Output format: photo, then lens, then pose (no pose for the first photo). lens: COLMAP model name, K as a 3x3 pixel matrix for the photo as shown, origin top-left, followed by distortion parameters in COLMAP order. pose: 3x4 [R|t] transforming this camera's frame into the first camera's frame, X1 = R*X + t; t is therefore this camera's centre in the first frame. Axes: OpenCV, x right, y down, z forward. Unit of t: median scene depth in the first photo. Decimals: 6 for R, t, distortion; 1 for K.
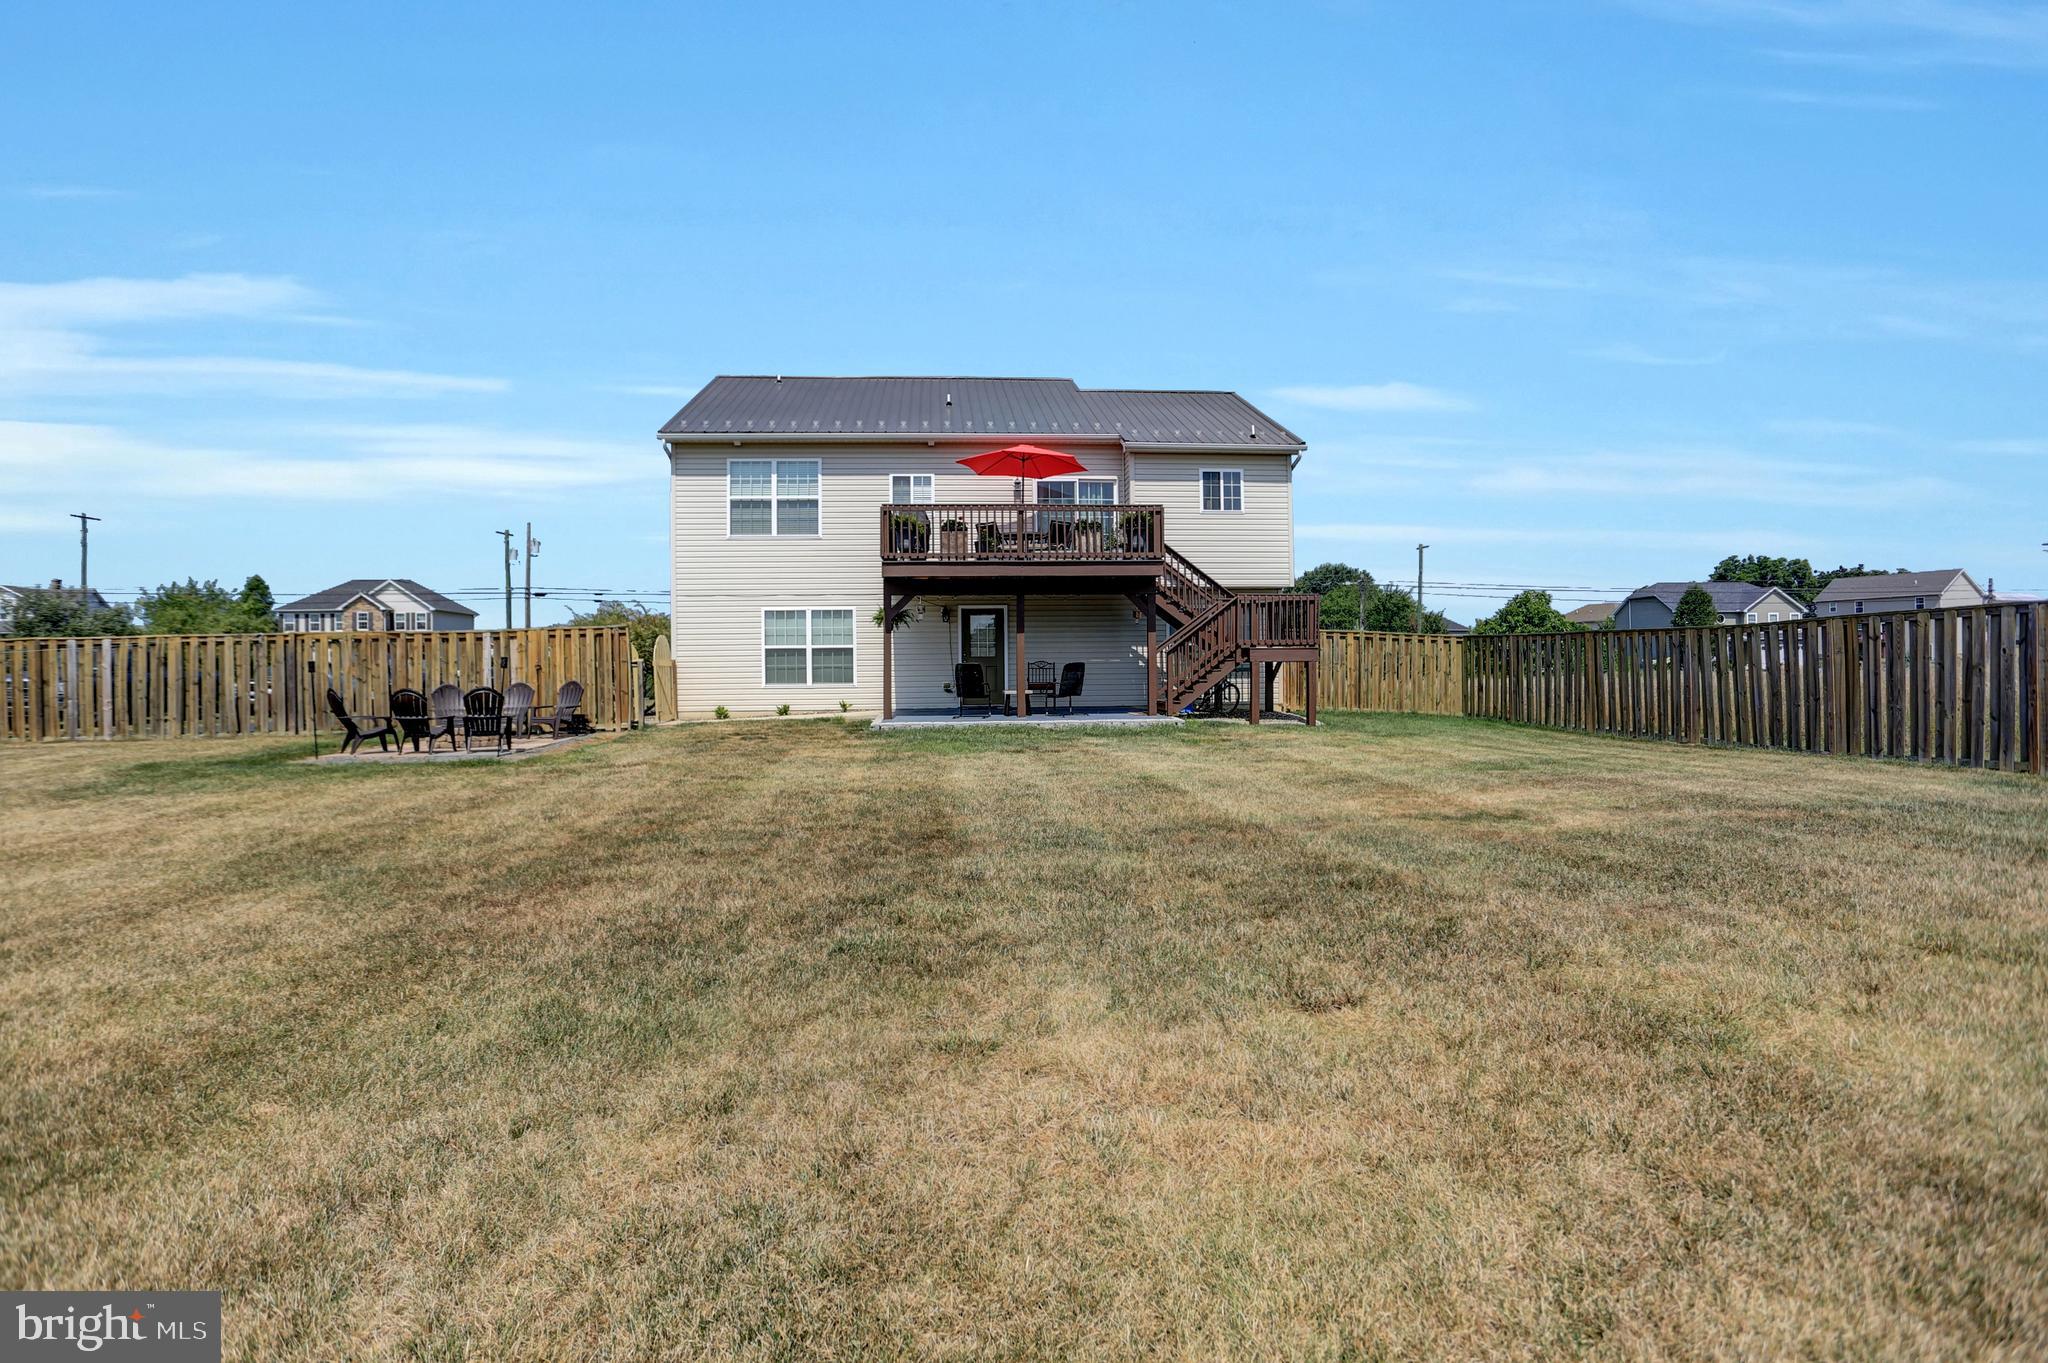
lens RADIAL K [[1013.7, 0, 1074.4], [0, 1013.7, 650.0], [0, 0, 1]] dist [-0.052523, 0.000776]
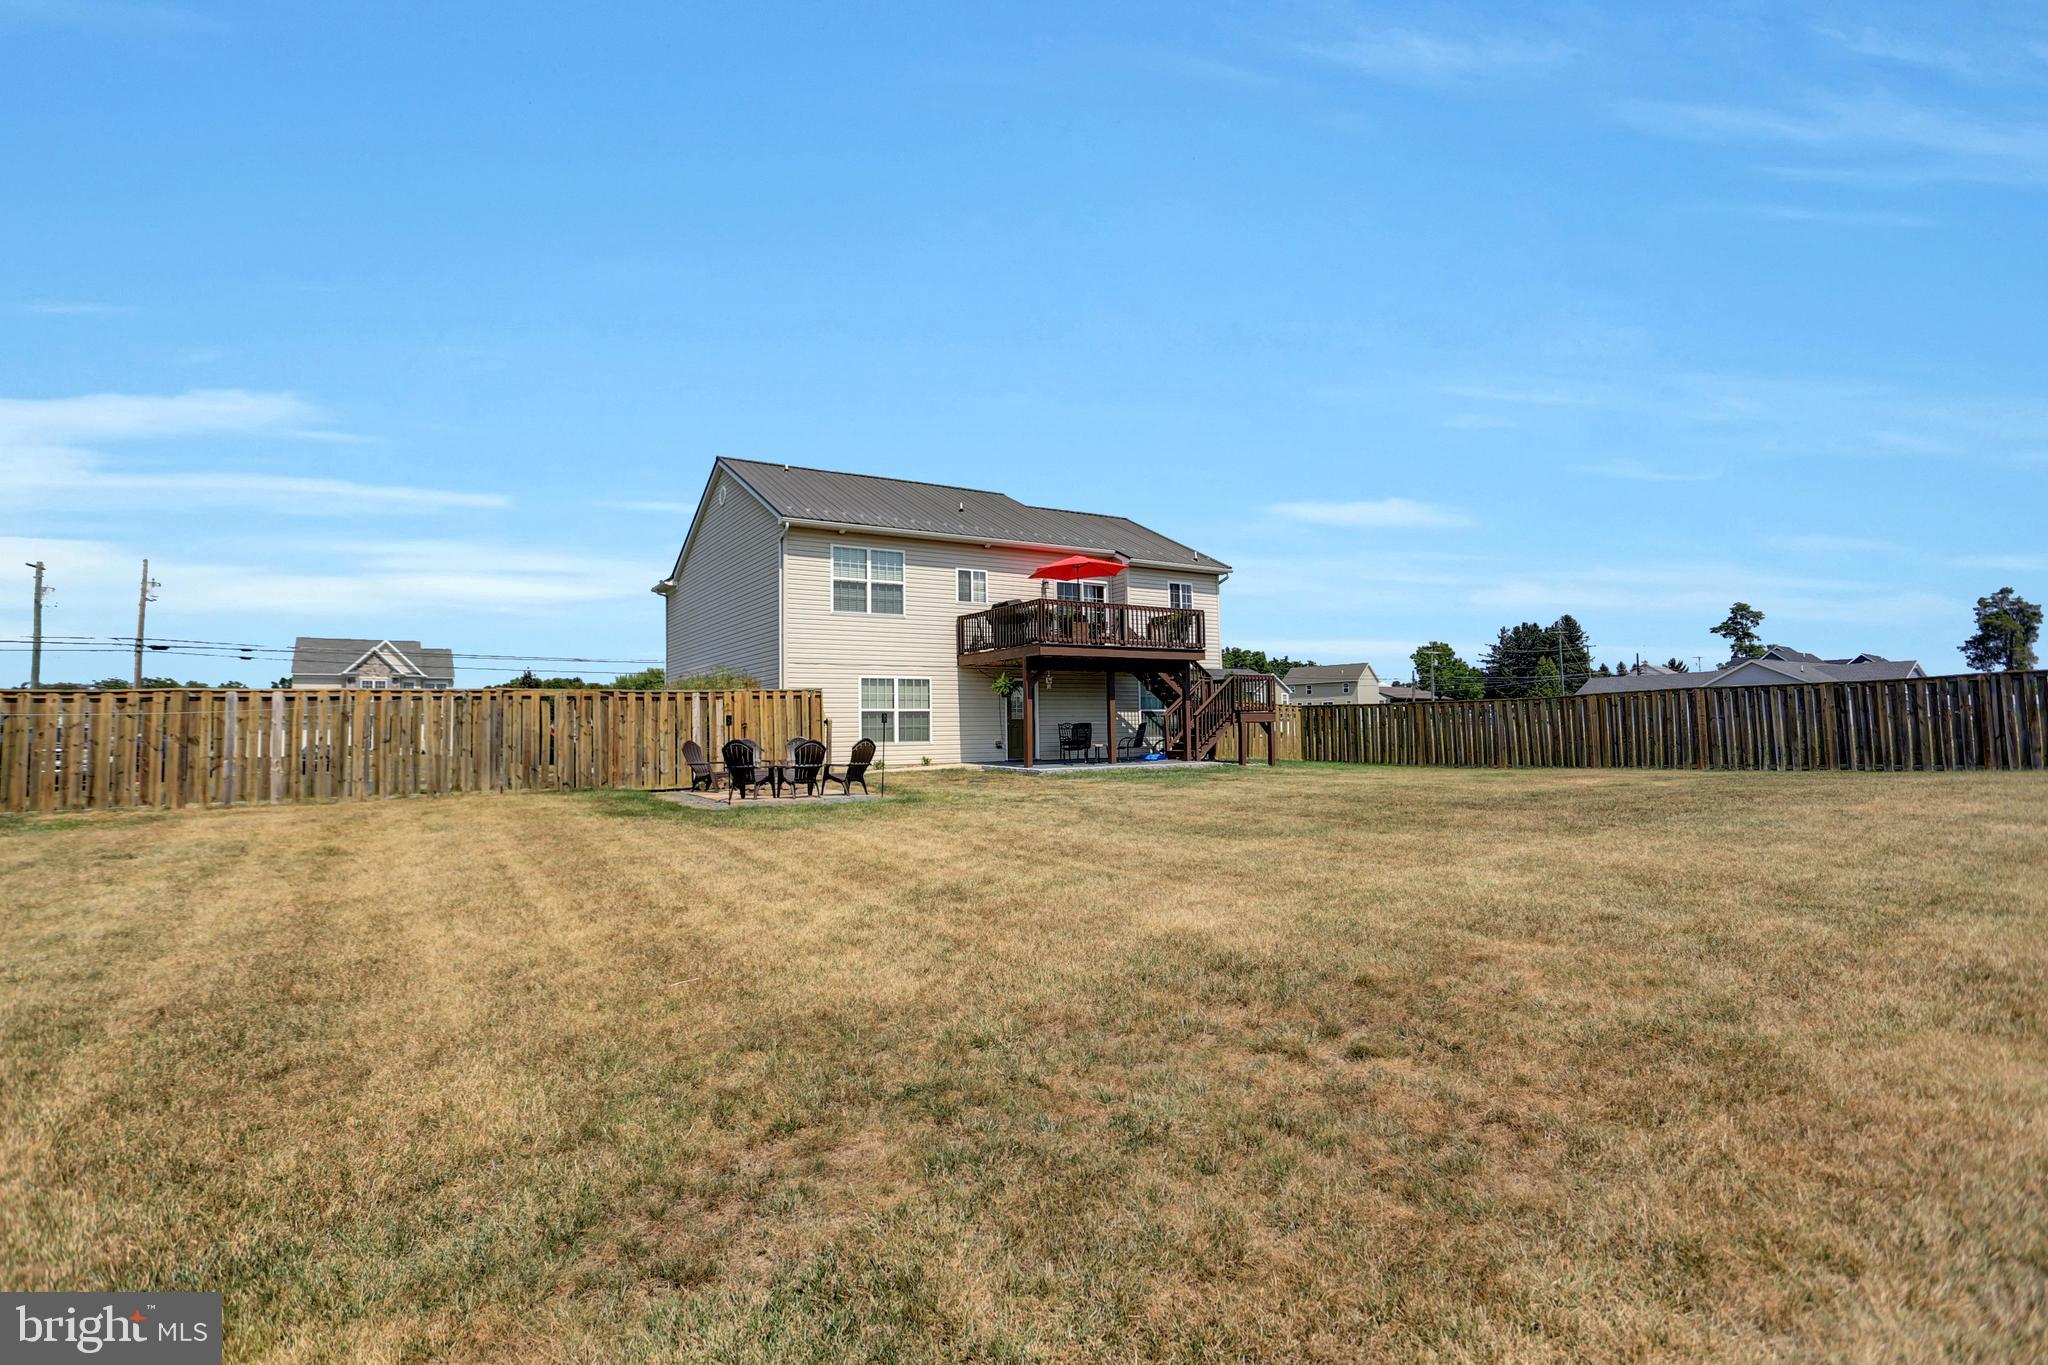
lens RADIAL K [[1013.7, 0, 1074.4], [0, 1013.7, 651.0], [0, 0, 1]] dist [-0.052523, 0.000776]
pose [[0.874817, 0.034828, 0.483200, -0.649860], [0.001070, 0.997271, -0.073818, 0.015293], [-0.484452, 0.065095, 0.872393, -0.123647]]
